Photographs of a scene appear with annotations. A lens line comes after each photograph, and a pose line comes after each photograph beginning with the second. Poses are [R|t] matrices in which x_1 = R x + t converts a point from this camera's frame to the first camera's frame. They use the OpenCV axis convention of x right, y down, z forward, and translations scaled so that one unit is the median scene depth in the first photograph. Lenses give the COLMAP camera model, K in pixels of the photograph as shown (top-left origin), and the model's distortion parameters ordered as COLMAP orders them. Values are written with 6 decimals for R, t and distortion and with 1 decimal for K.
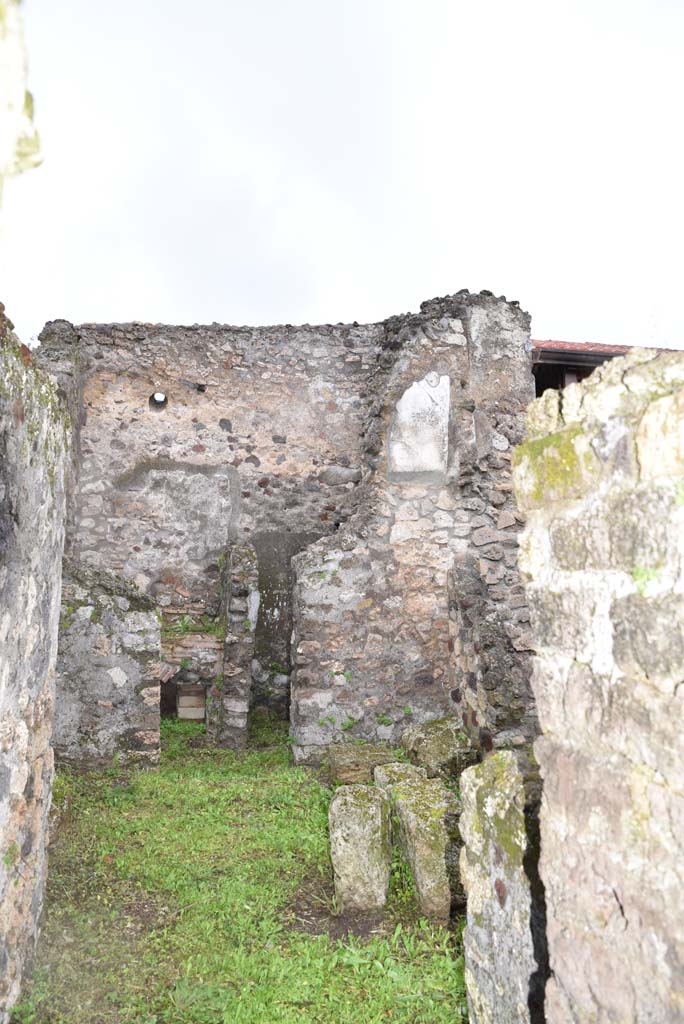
lens RADIAL K [[699.3, 0, 333.0], [0, 699.3, 502.4], [0, 0, 1]] dist [-0.133397, 0.094963]
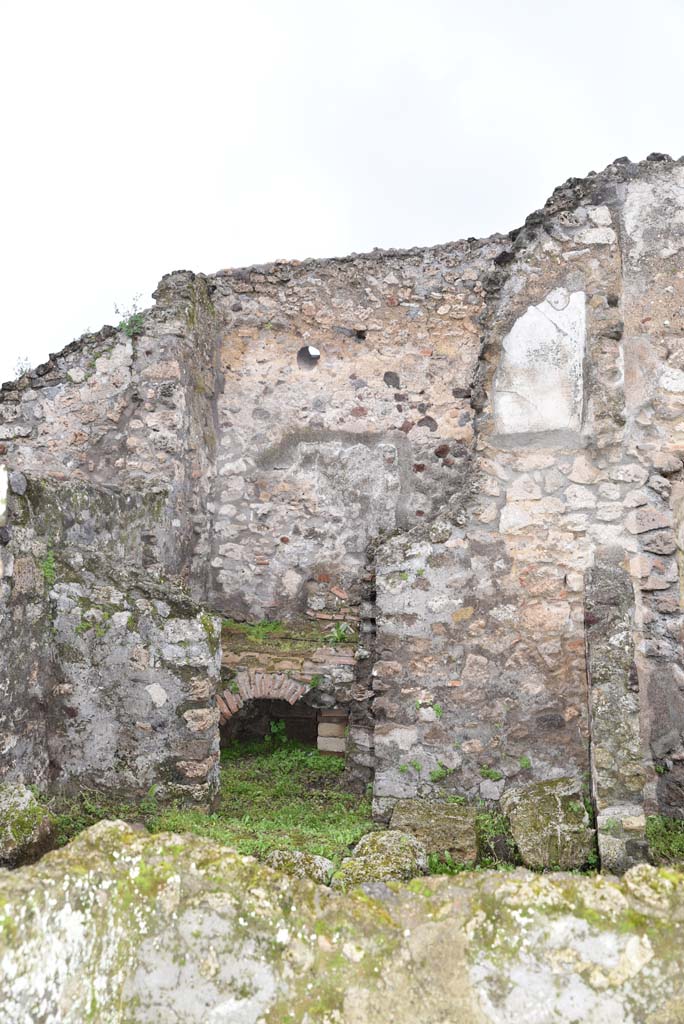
lens RADIAL K [[907.5, 0, 333.4], [0, 907.5, 502.9], [0, 0, 1]] dist [-0.064548, 0.075703]
pose [[0.913903, -0.026483, -0.405067, 0.298190], [0.040558, 0.998834, 0.026203, -0.003836], [0.403901, -0.040376, 0.913911, 0.061917]]
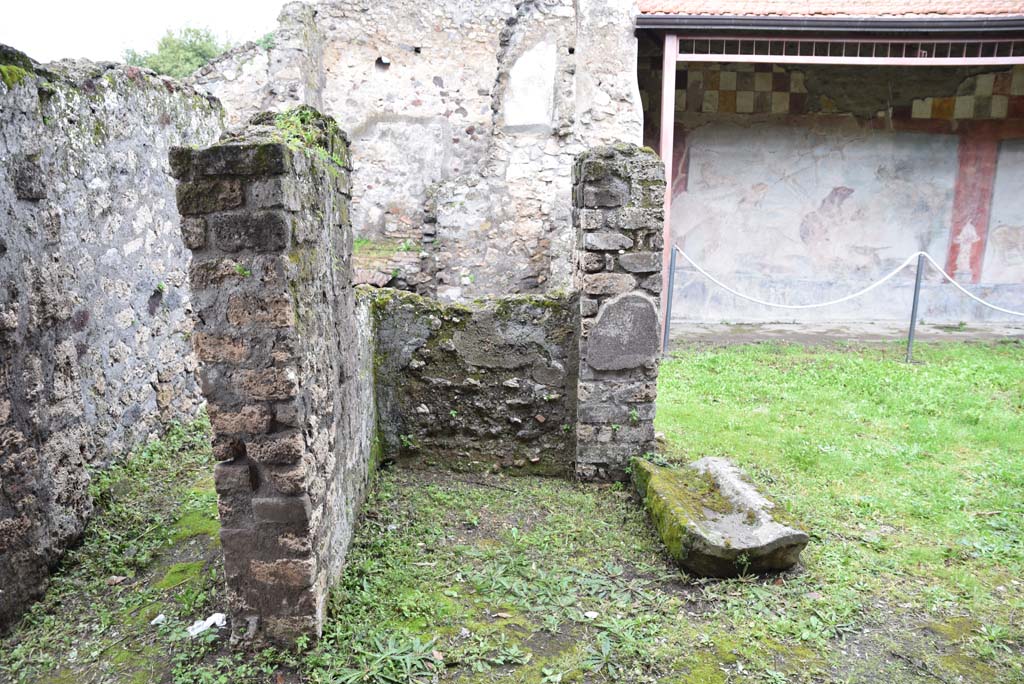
lens RADIAL K [[699.3, 0, 504.8], [0, 699.3, 349.2], [0, 0, 1]] dist [-0.133397, 0.094963]
pose [[0.972026, 0.051304, -0.229201, 0.386162], [0.018074, 0.956619, 0.290782, -0.018521], [0.234176, -0.286790, 0.928931, -0.307436]]
